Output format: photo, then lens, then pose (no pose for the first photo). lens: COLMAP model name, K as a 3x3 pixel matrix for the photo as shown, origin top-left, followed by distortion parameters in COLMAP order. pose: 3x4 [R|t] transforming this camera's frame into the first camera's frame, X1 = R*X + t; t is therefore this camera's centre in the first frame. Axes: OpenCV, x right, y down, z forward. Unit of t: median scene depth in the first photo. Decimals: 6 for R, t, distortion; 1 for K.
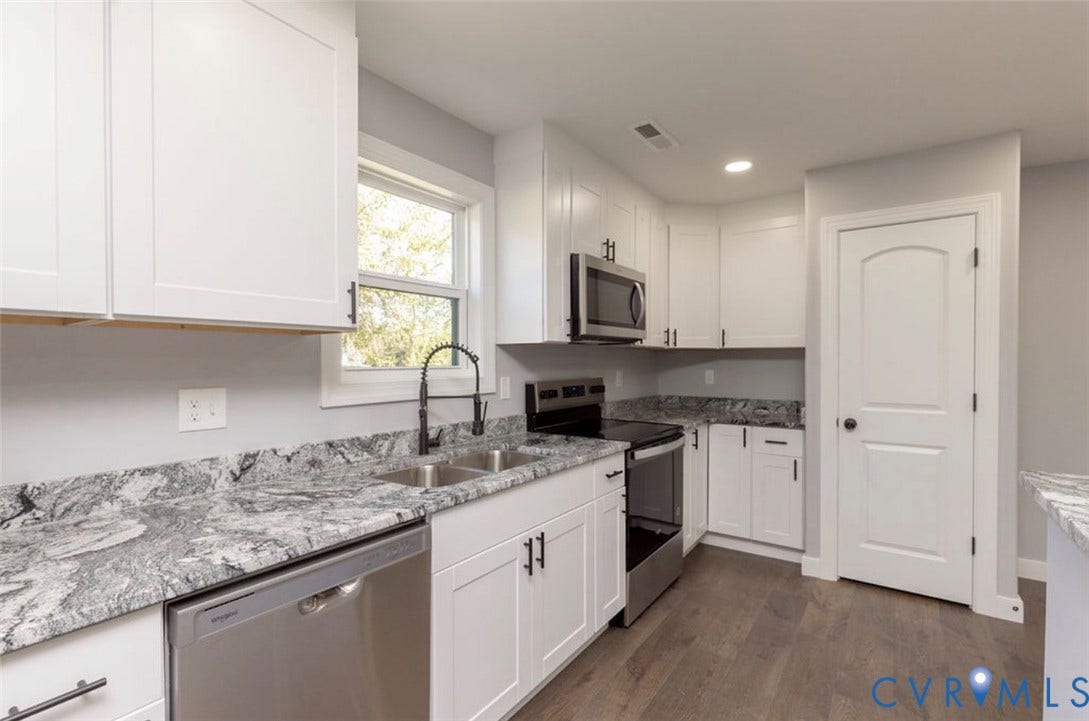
lens RADIAL K [[495.3, 0, 545.3], [0, 495.3, 365.4], [0, 0, 1]] dist [0.002877, -0.000236]
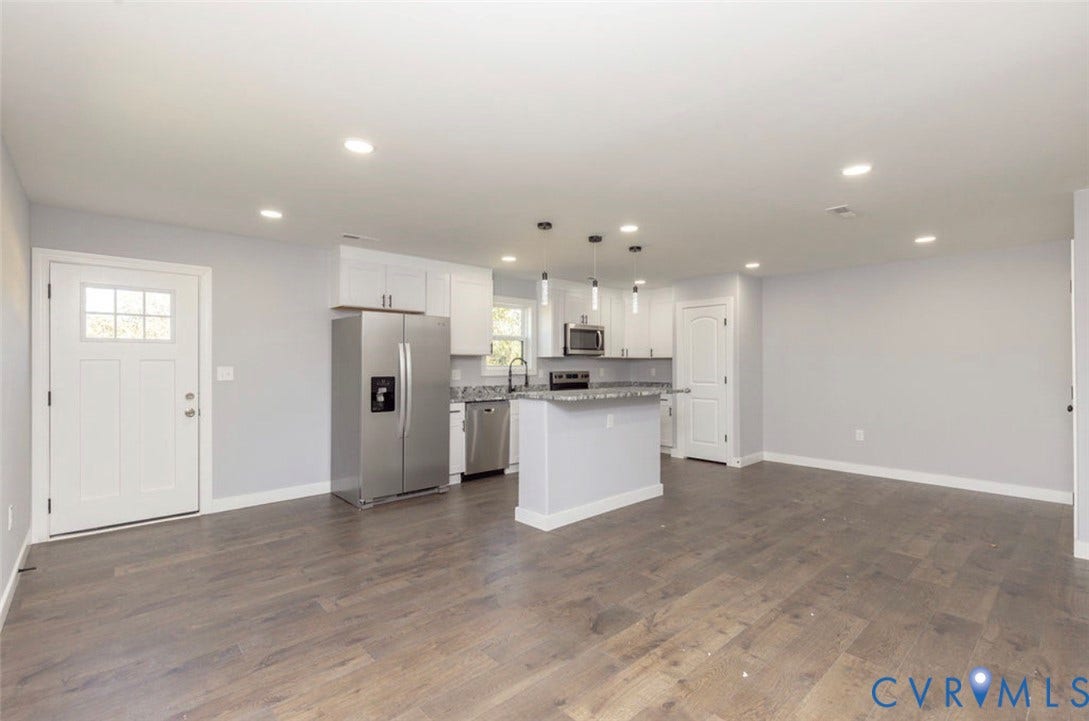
lens RADIAL K [[487.0, 0, 540.0], [0, 487.0, 361.8], [0, 0, 1]] dist [0.003295, 0.000166]
pose [[0.978755, -0.000367, -0.205034, 0.484025], [-0.003294, 0.999841, -0.017516, 0.029525], [0.205008, 0.017820, 0.978598, -1.676220]]
